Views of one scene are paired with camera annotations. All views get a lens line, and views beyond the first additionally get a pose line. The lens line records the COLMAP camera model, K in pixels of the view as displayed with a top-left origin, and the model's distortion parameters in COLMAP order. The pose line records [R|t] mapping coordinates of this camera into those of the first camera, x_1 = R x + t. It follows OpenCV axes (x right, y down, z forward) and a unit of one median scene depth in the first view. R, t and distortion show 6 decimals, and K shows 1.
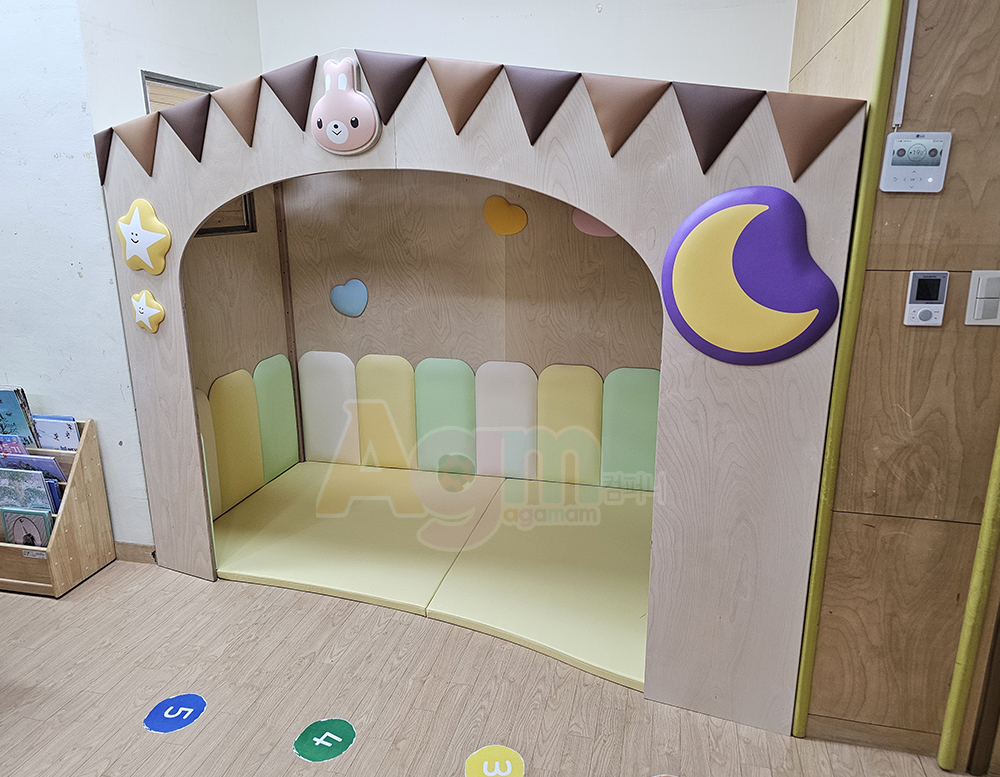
lens RADIAL K [[718.1, 0, 503.6], [0, 718.1, 385.0], [0, 0, 1]] dist [0.046801, -0.017201]
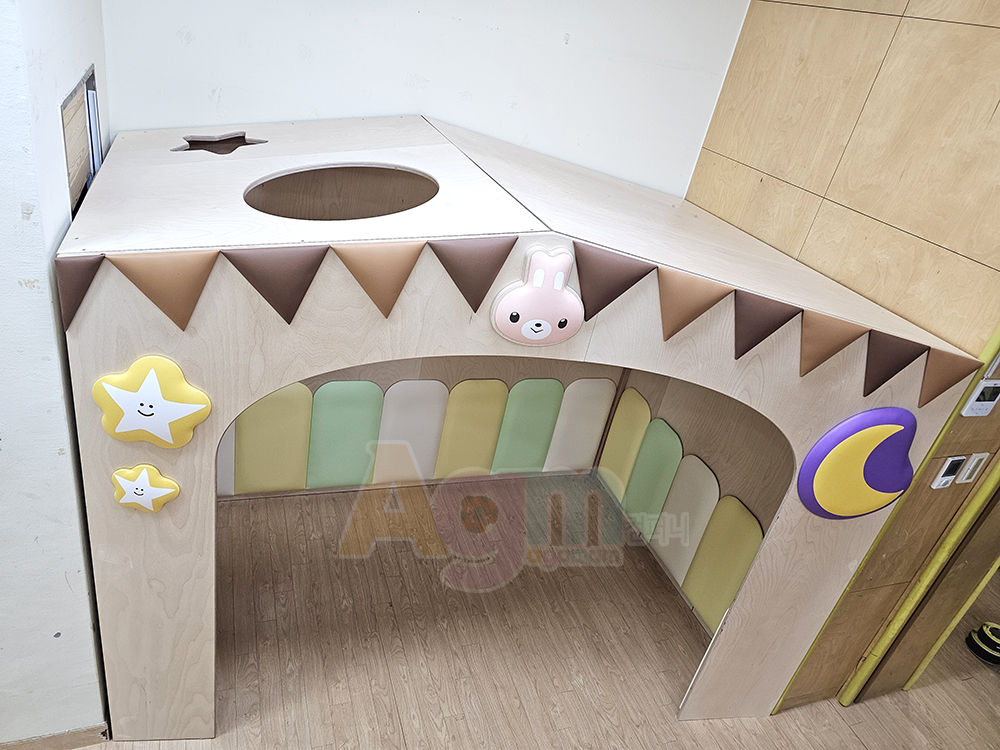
lens RADIAL K [[671.5, 0, 496.2], [0, 671.5, 360.3], [0, 0, 1]] dist [0.059474, -0.047775]
pose [[0.820375, -0.114645, 0.560216, -0.587784], [-0.047335, 0.962718, 0.266332, -0.429600], [-0.569864, -0.245009, 0.784363, 0.329269]]
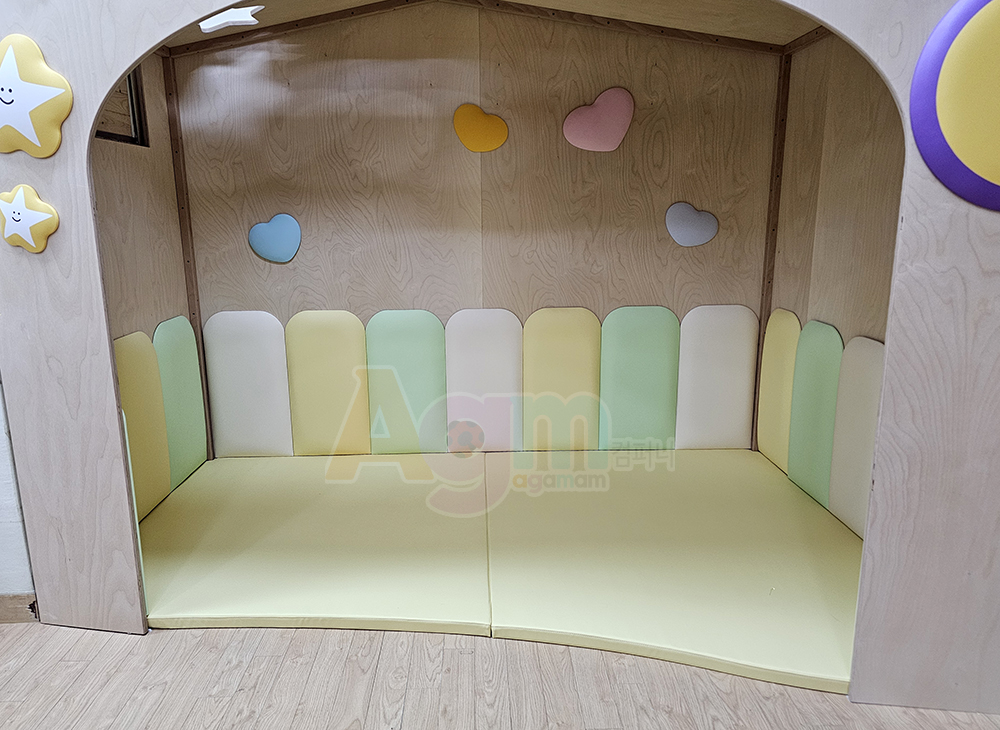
lens RADIAL K [[692.6, 0, 486.8], [0, 692.6, 350.1], [0, 0, 1]] dist [0.040533, -0.026167]
pose [[0.968011, -0.059174, 0.243830, -0.266837], [0.072719, 0.996248, -0.046924, 0.073930], [-0.240139, 0.063154, 0.968682, 0.327503]]
